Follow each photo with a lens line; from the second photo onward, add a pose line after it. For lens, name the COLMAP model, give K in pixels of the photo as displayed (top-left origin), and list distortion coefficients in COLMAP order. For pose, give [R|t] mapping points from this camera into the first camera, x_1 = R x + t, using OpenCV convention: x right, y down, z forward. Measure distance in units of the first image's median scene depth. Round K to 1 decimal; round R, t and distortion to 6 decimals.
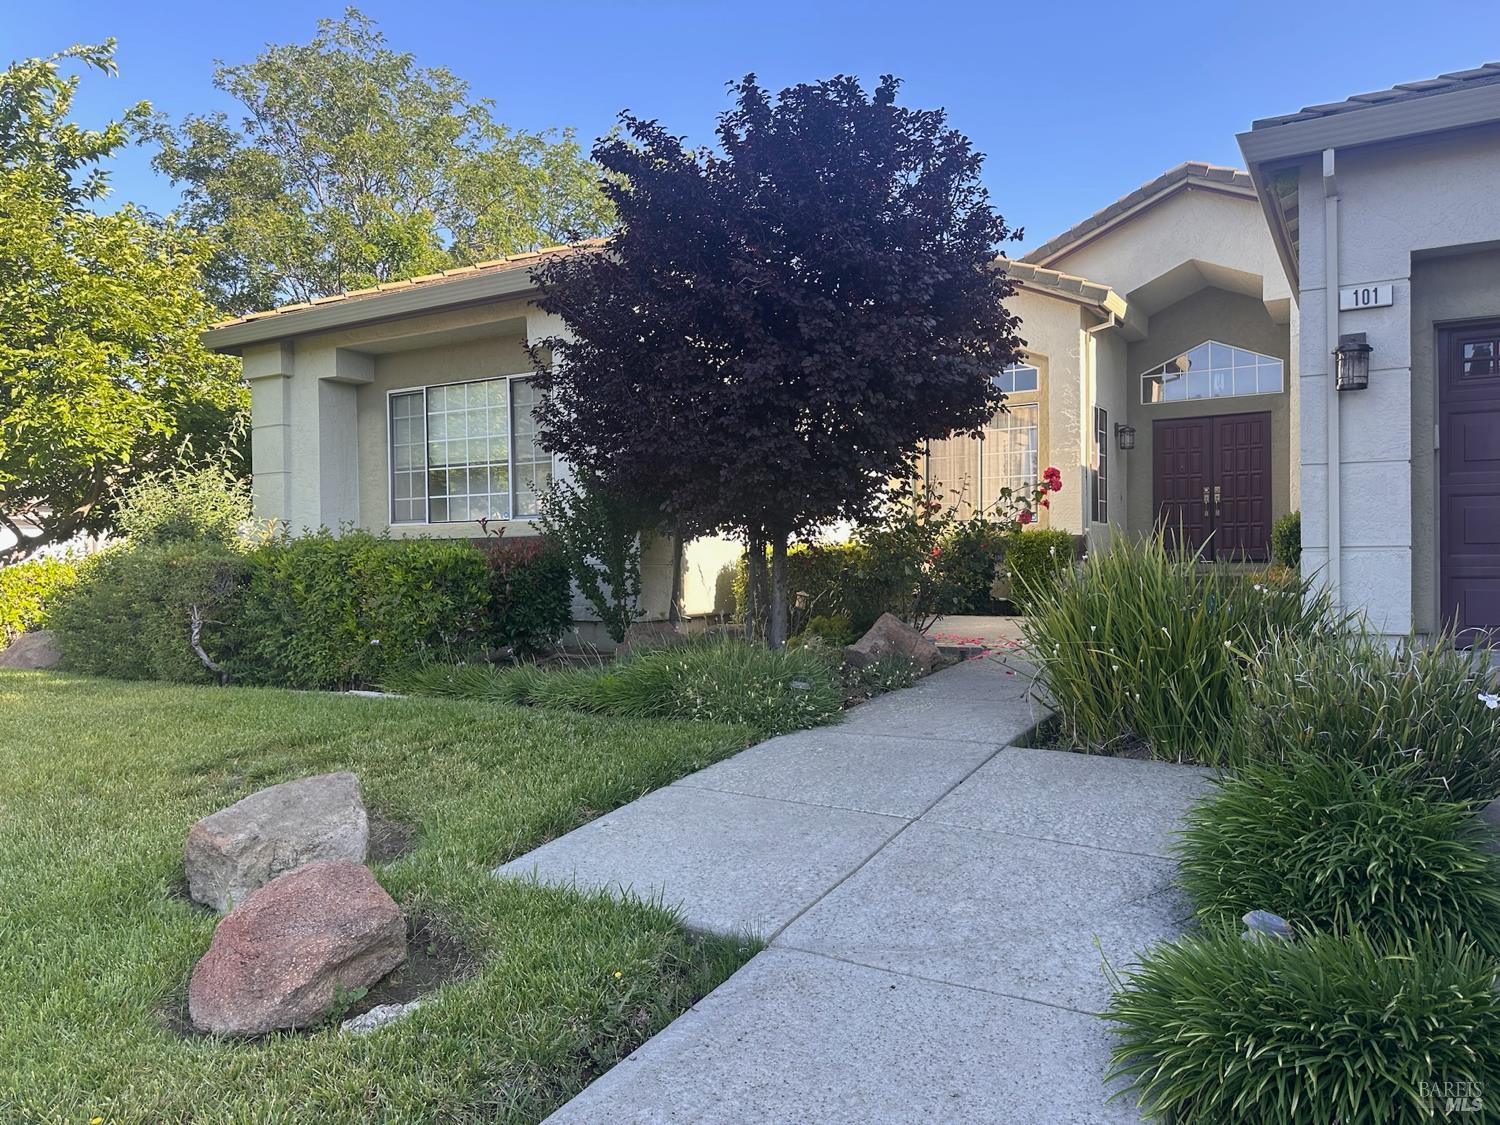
lens RADIAL K [[1068.6, 0, 757.2], [0, 1068.6, 560.1], [0, 0, 1]] dist [0.047131, -0.040905]
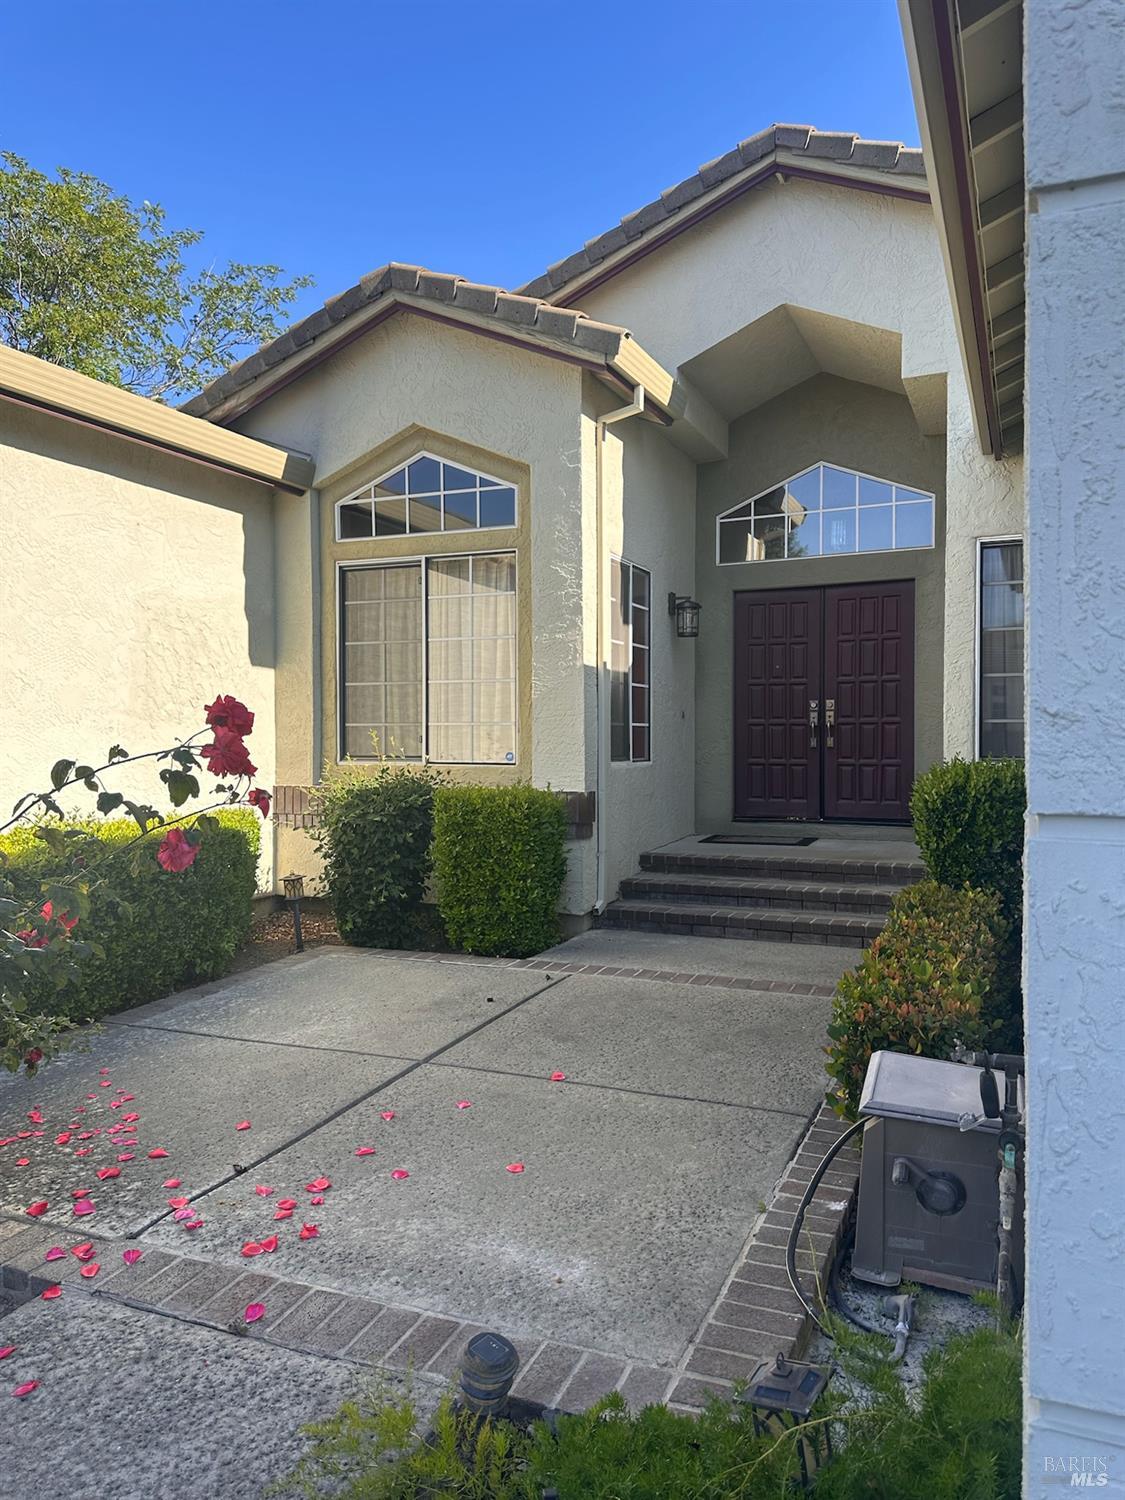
lens RADIAL K [[1068.6, 0, 556.1], [0, 1068.6, 749.1], [0, 0, 1]] dist [0.047131, -0.040905]
pose [[0.992966, 0.006657, 0.118209, 0.211438], [-0.007916, 0.999917, 0.010182, -0.048021], [-0.118131, -0.011046, 0.992937, 0.433830]]
